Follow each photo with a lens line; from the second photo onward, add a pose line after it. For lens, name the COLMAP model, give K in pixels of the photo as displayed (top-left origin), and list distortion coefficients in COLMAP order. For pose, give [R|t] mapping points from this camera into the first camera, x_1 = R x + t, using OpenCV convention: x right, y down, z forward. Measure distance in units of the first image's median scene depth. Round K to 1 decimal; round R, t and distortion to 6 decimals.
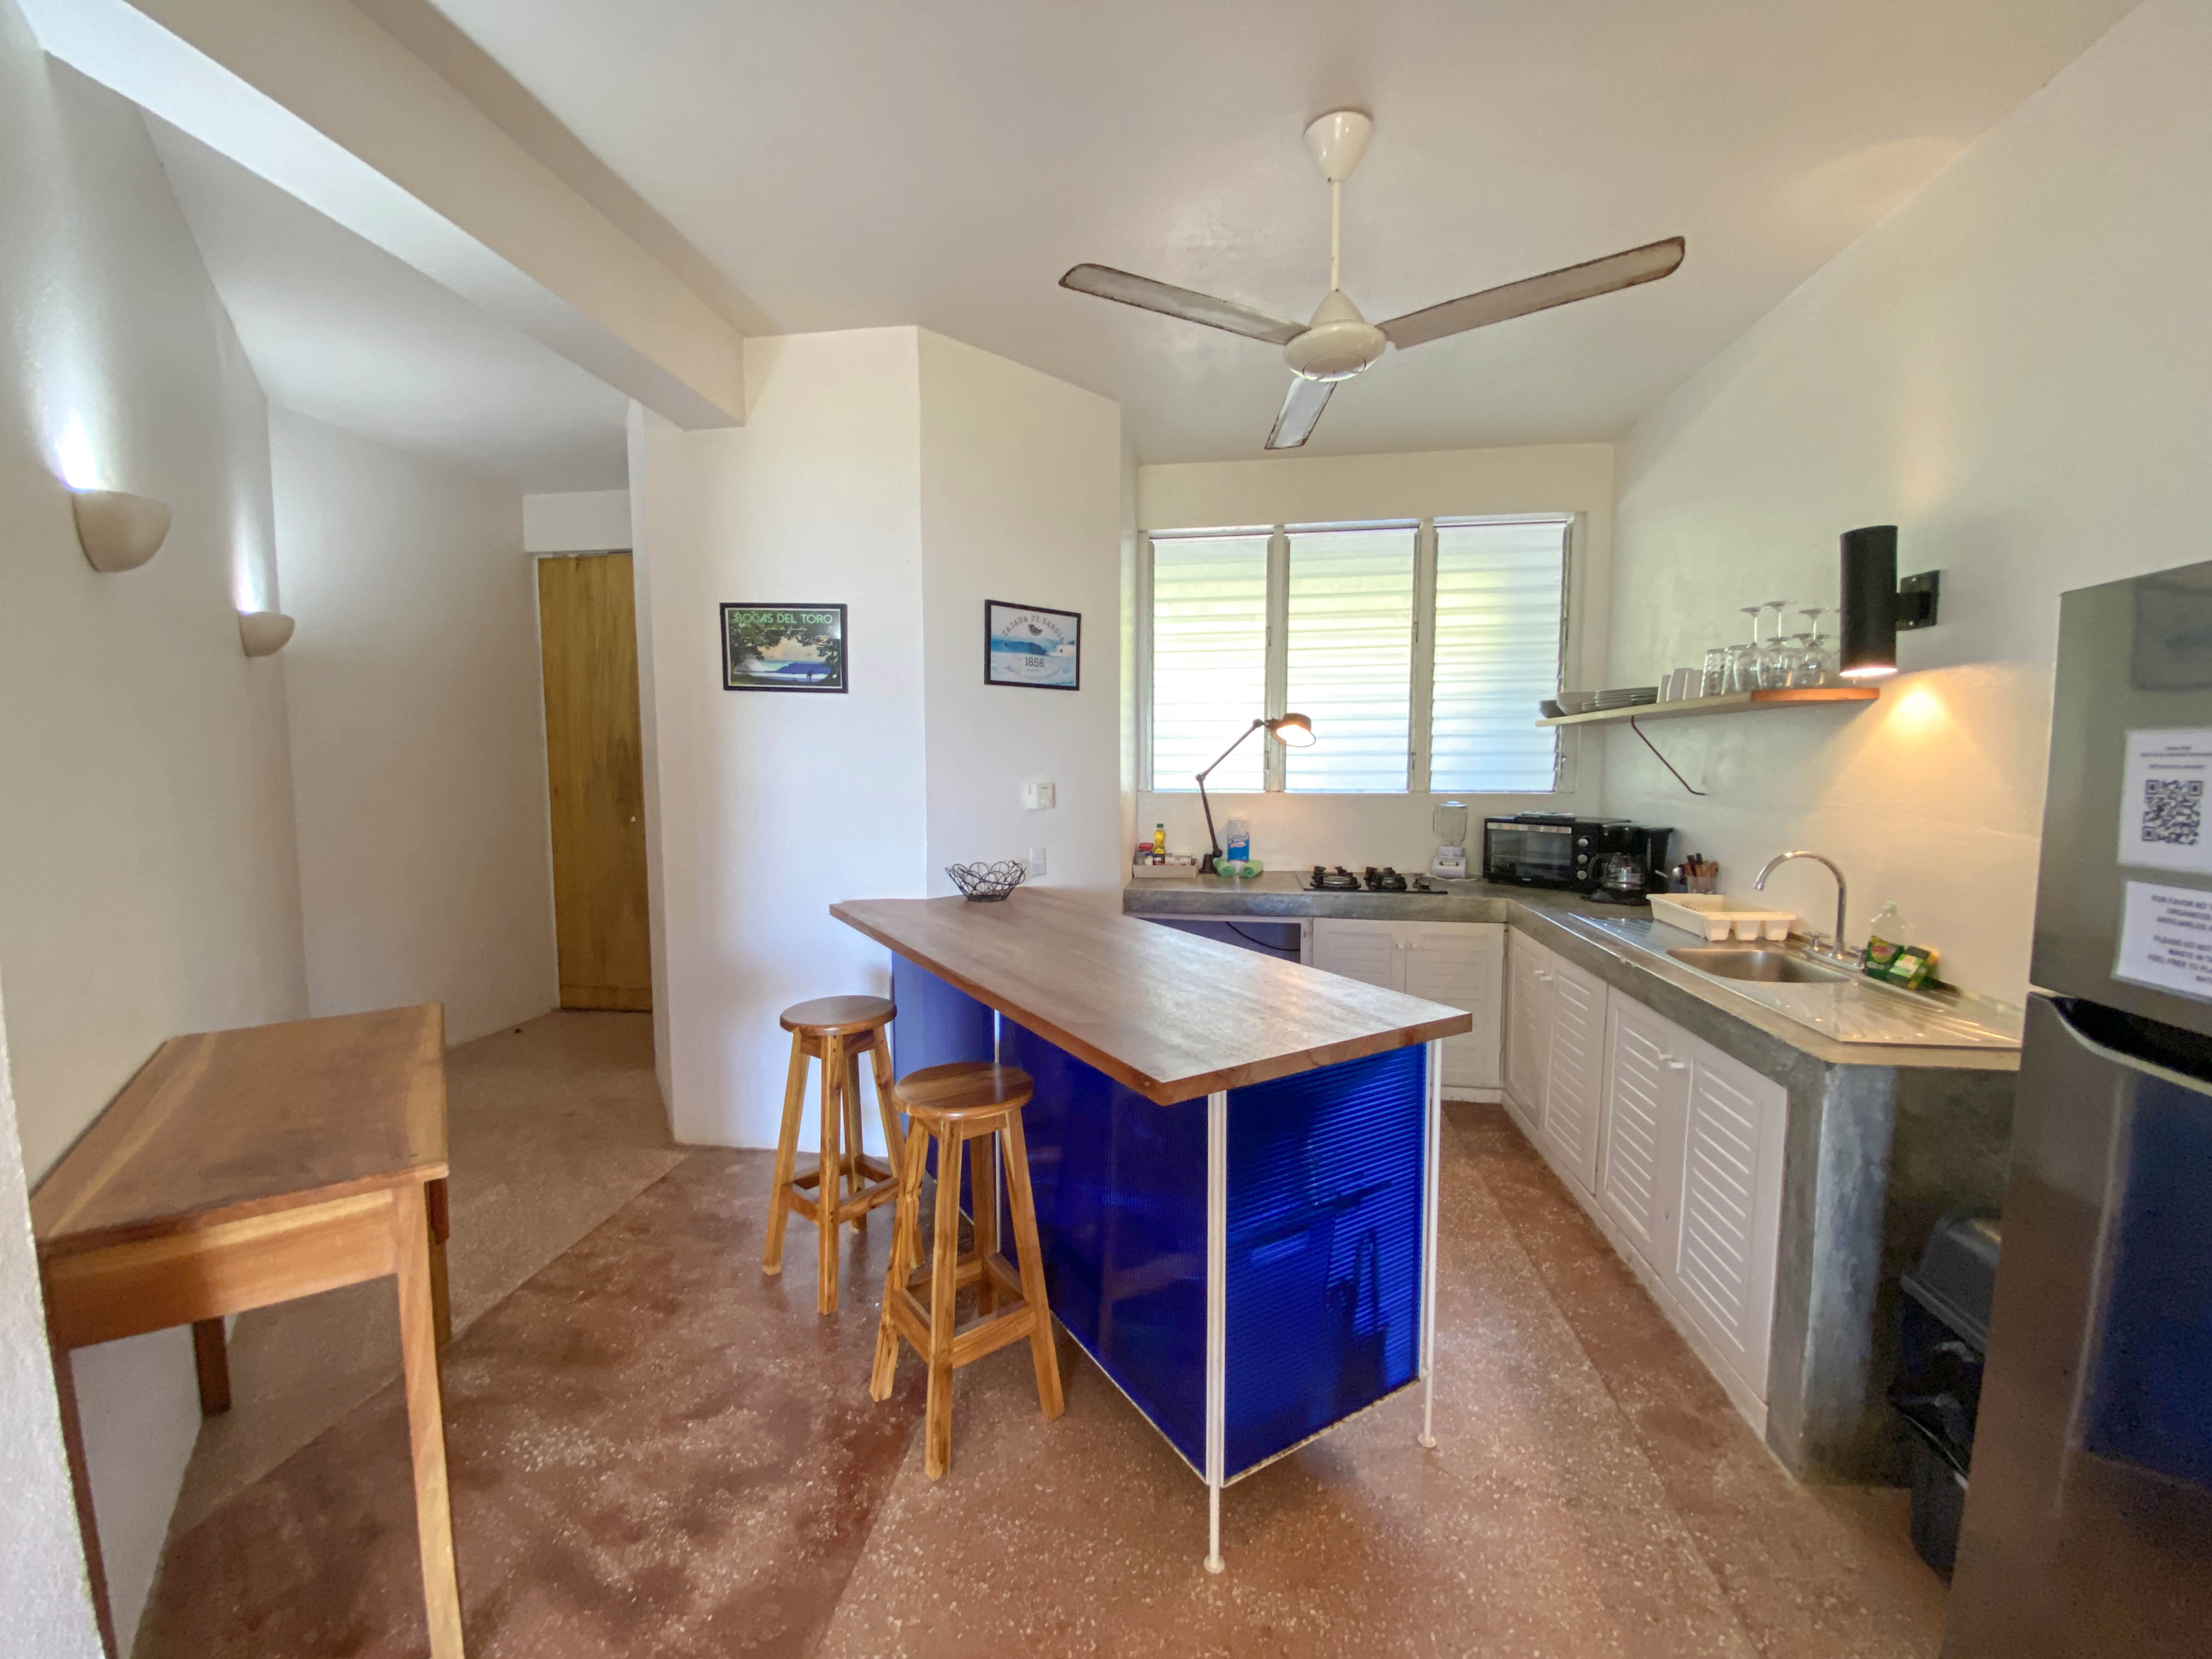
lens RADIAL K [[895.9, 0, 1098.7], [0, 895.9, 832.4], [0, 0, 1]] dist [0.017343, -0.018904]
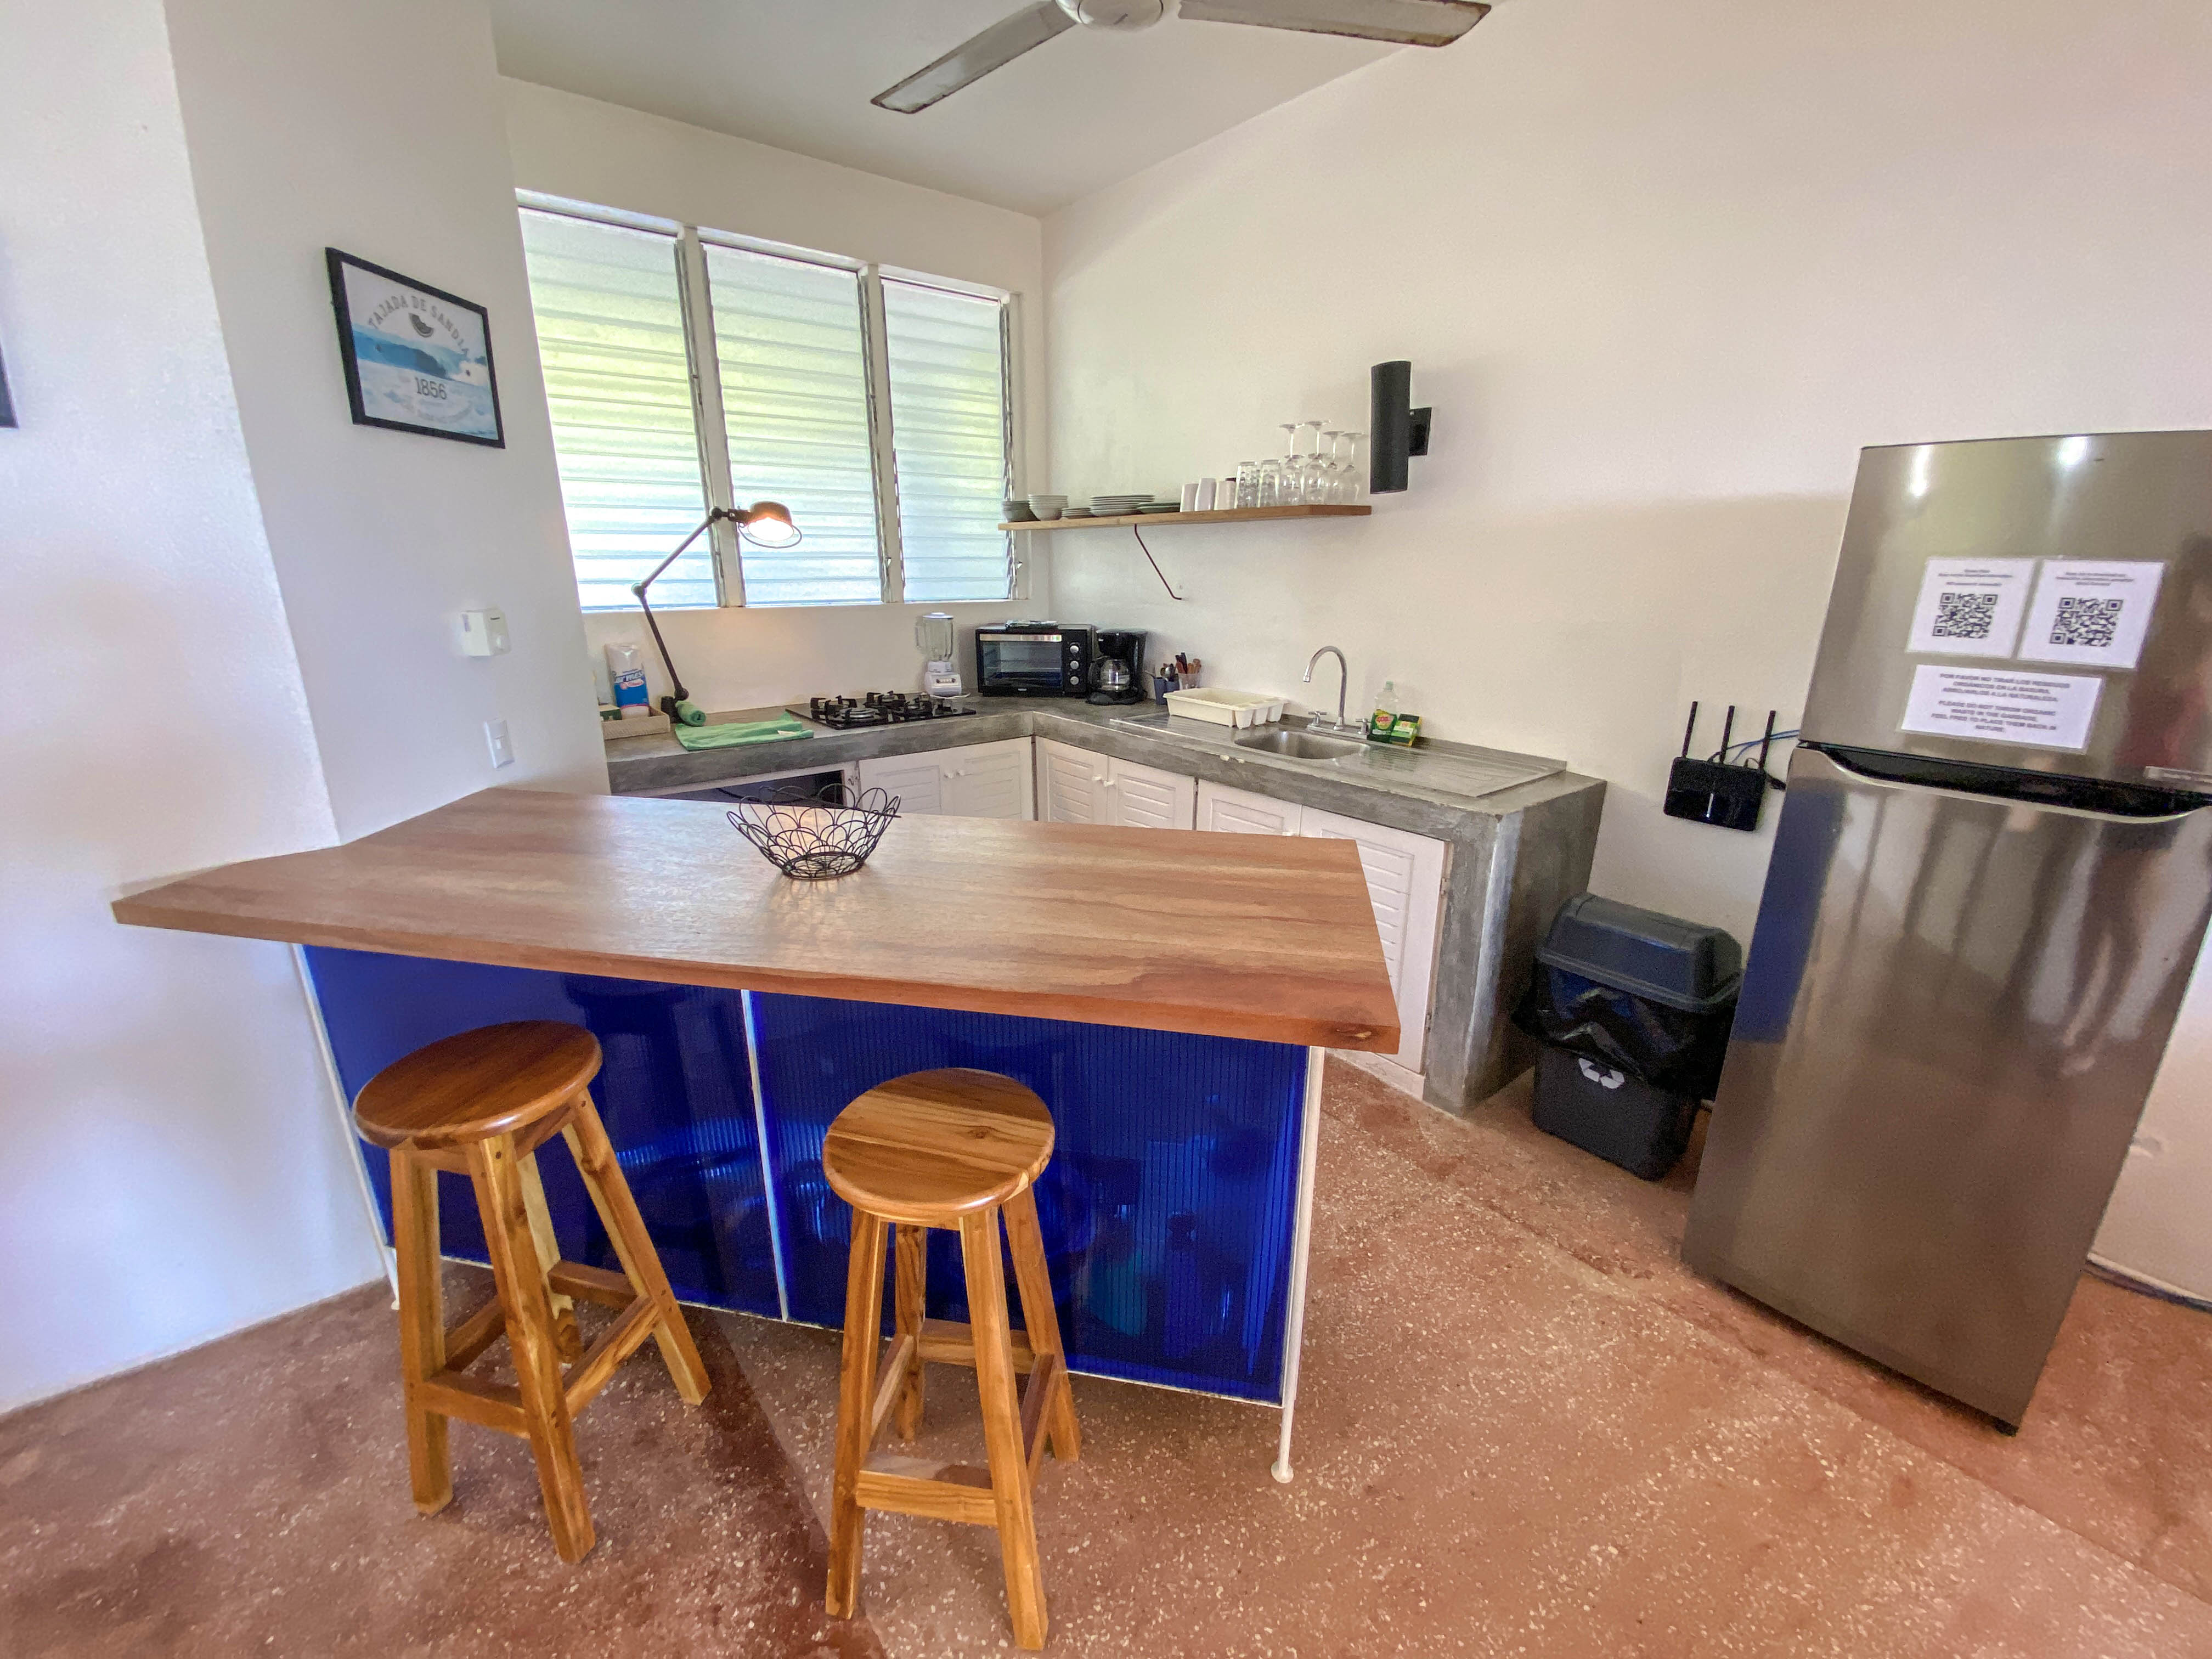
lens RADIAL K [[892.5, 0, 1103.8], [0, 892.5, 832.8], [0, 0, 1]] dist [0.037005, -0.032152]
pose [[0.673092, -0.214432, 0.707790, -0.247221], [0.057554, 0.969328, 0.238935, -0.031273], [-0.737316, -0.120089, 0.664789, 0.283164]]
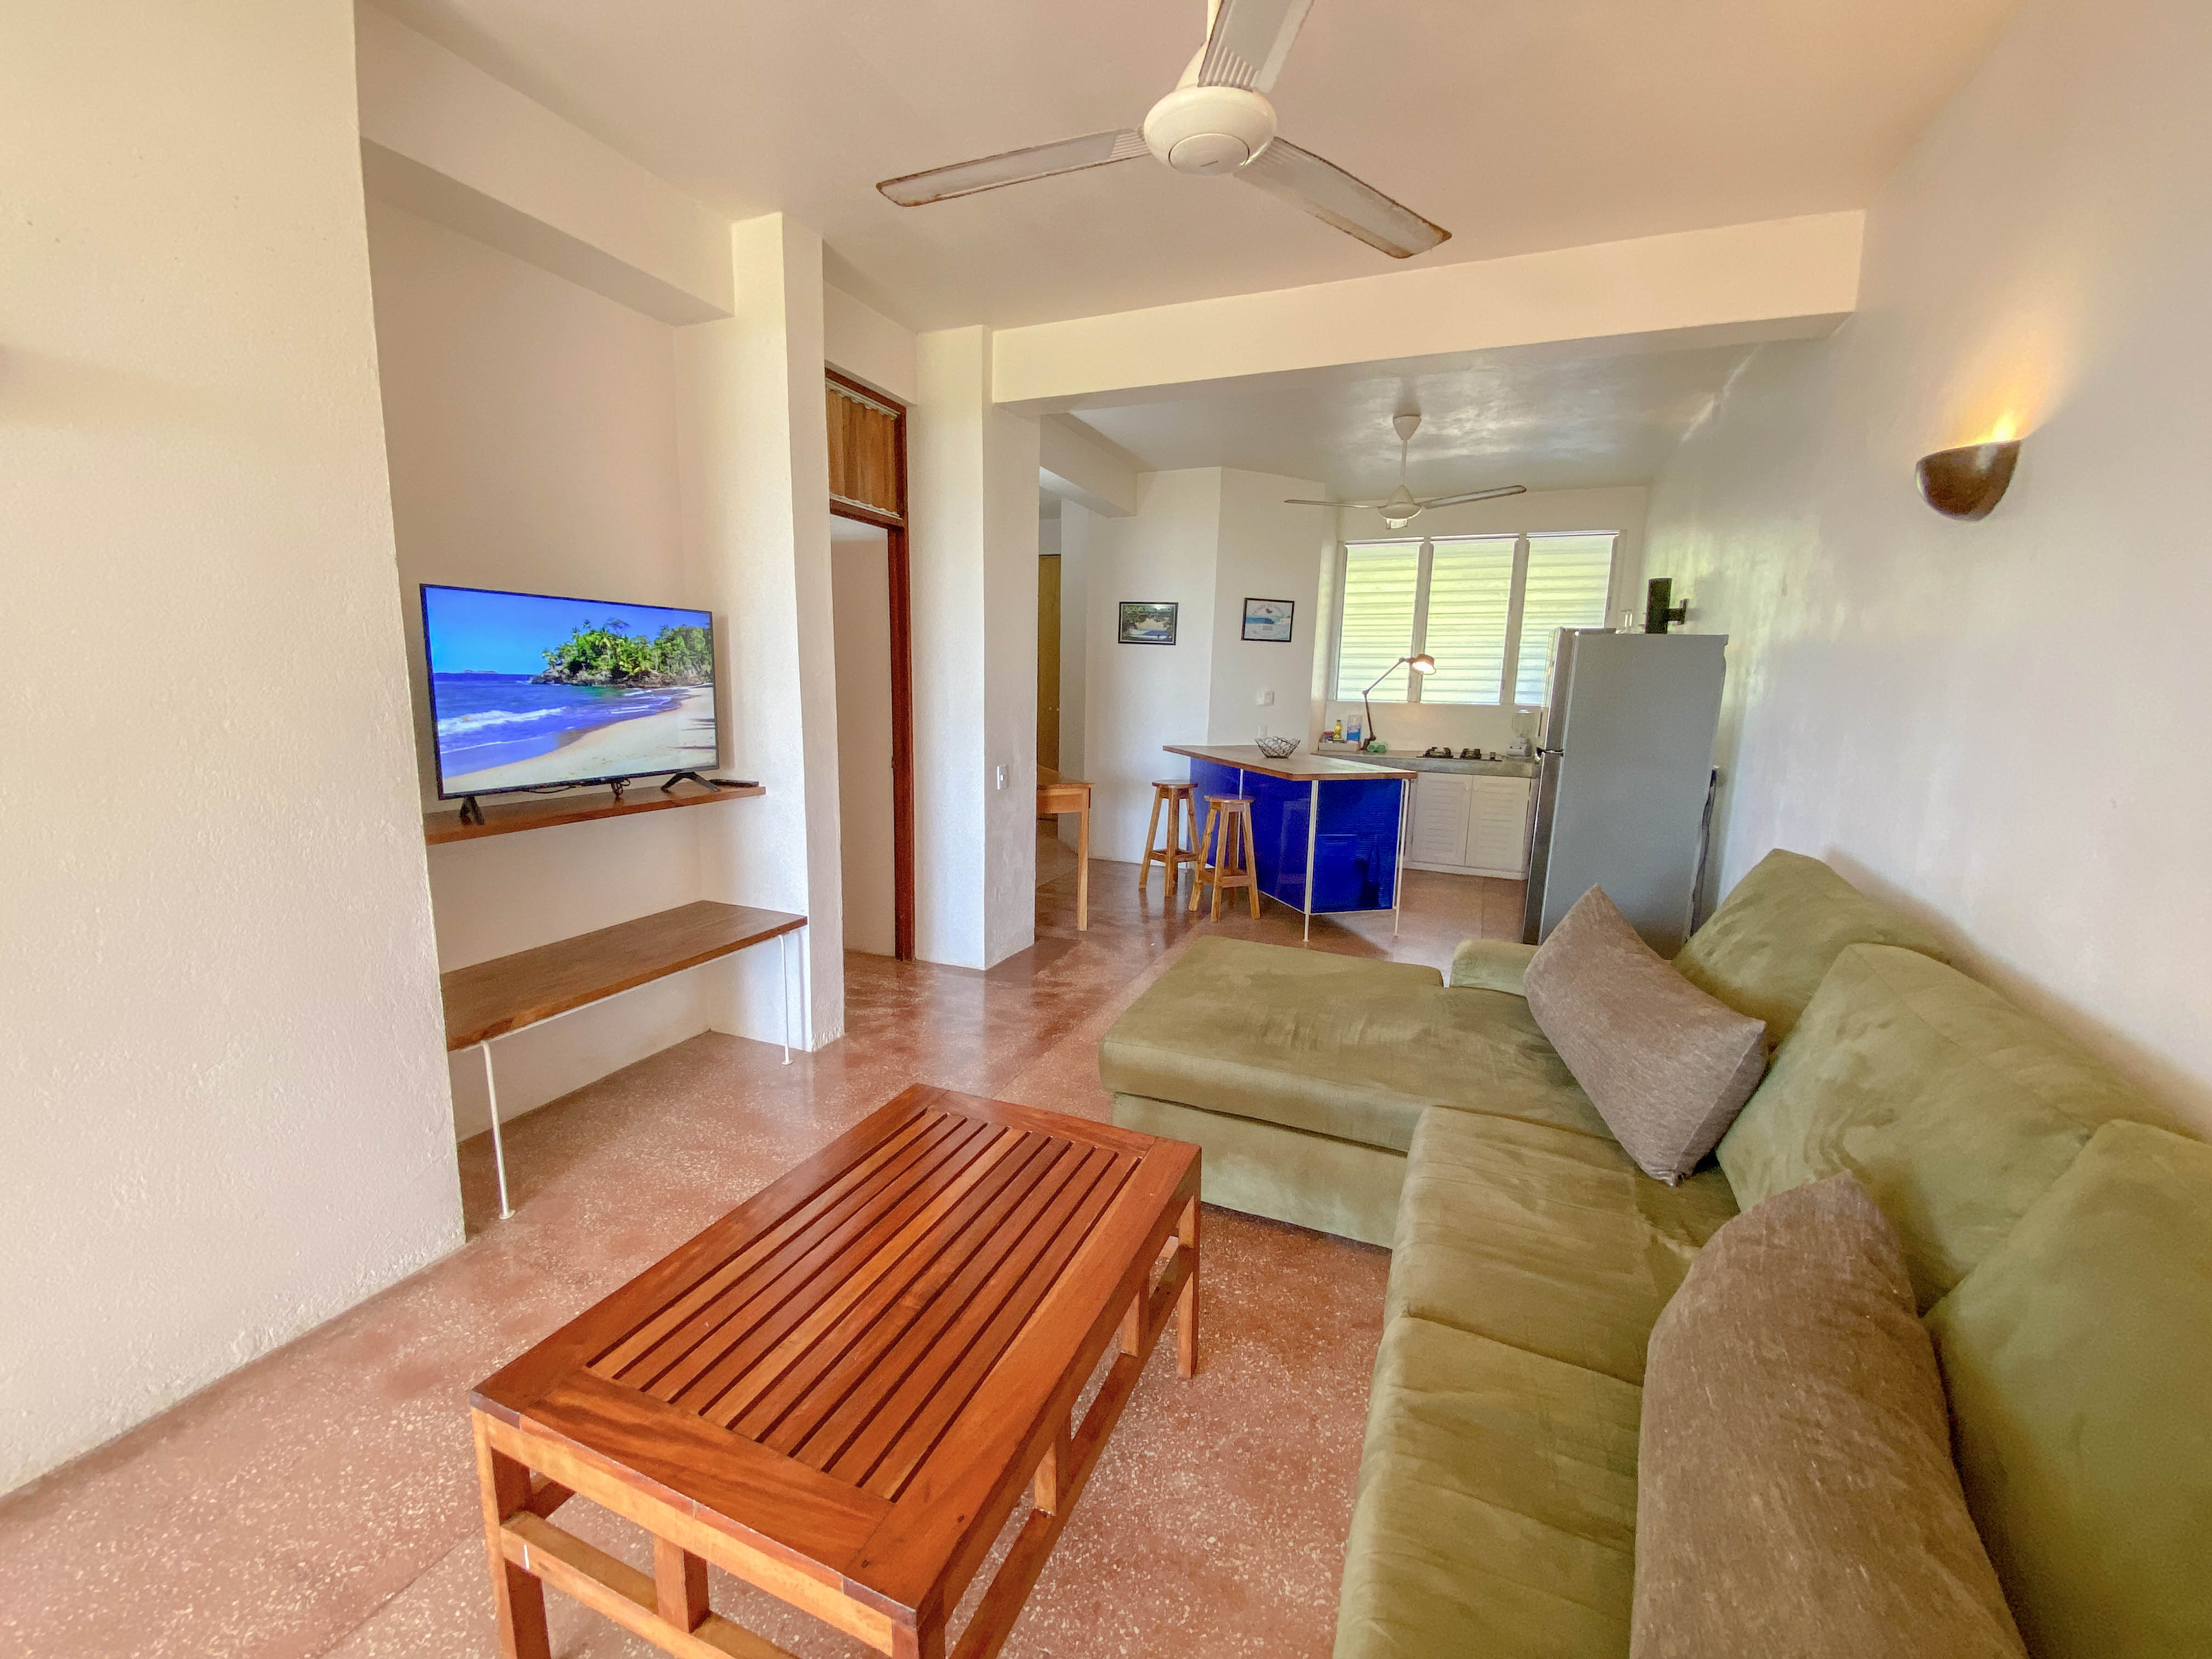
lens RADIAL K [[881.2, 0, 1104.4], [0, 881.2, 843.3], [0, 0, 1]] dist [0.026820, -0.030218]
pose [[0.967706, 0.066478, -0.243157, 0.082374], [-0.040702, 0.993149, 0.109540, 0.077548], [0.248773, -0.096105, 0.963782, -0.977211]]
